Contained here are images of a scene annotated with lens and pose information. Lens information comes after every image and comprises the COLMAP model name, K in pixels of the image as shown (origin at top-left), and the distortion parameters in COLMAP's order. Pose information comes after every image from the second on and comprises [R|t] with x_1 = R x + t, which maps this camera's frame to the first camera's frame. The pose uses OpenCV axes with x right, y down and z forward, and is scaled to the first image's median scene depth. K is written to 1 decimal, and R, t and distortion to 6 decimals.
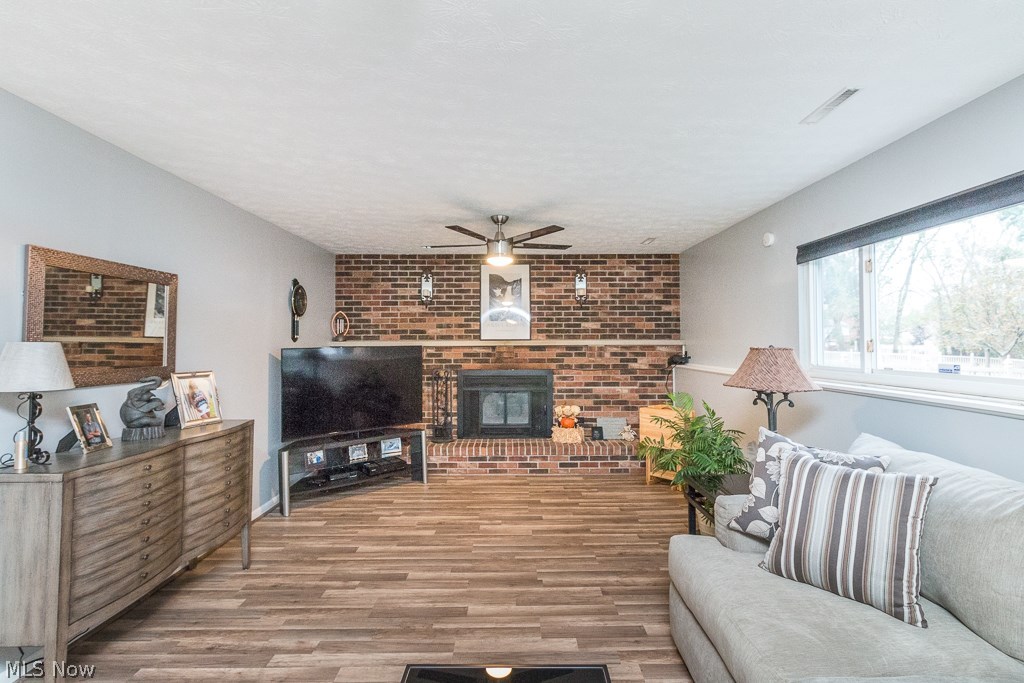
lens RADIAL K [[478.9, 0, 514.2], [0, 478.9, 336.7], [0, 0, 1]] dist [-0.002333, -0.000193]
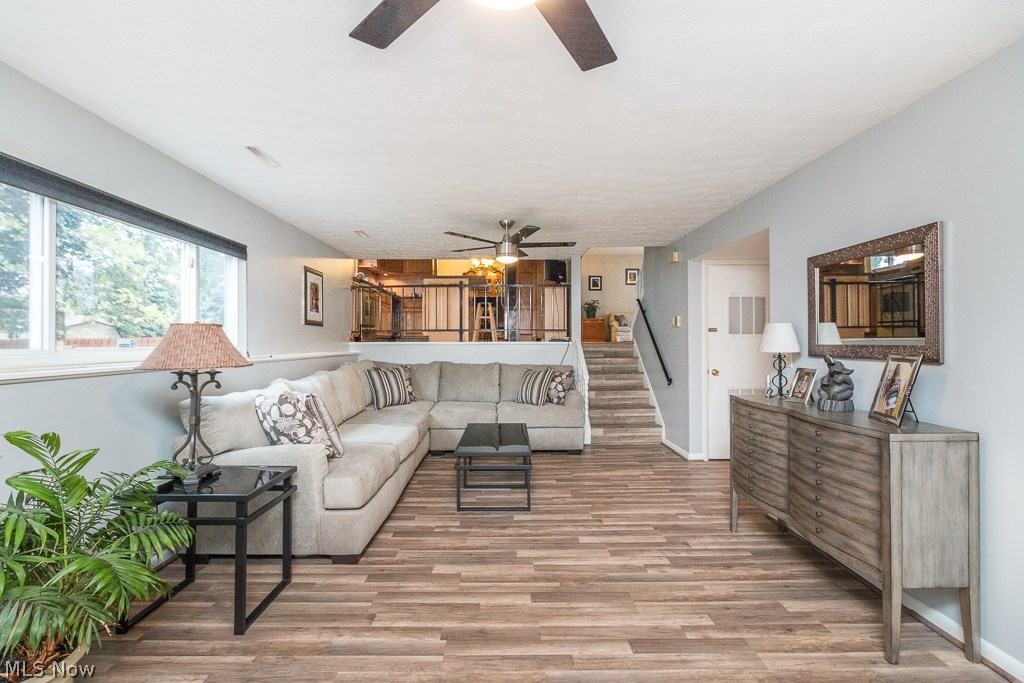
lens RADIAL K [[478.9, 0, 514.2], [0, 478.9, 336.7], [0, 0, 1]] dist [-0.002333, -0.000193]
pose [[-0.999891, 0.005901, -0.013501, -0.052545], [0.006343, 0.999439, -0.032896, 0.077201], [0.013299, -0.032978, -0.999368, 1.920686]]
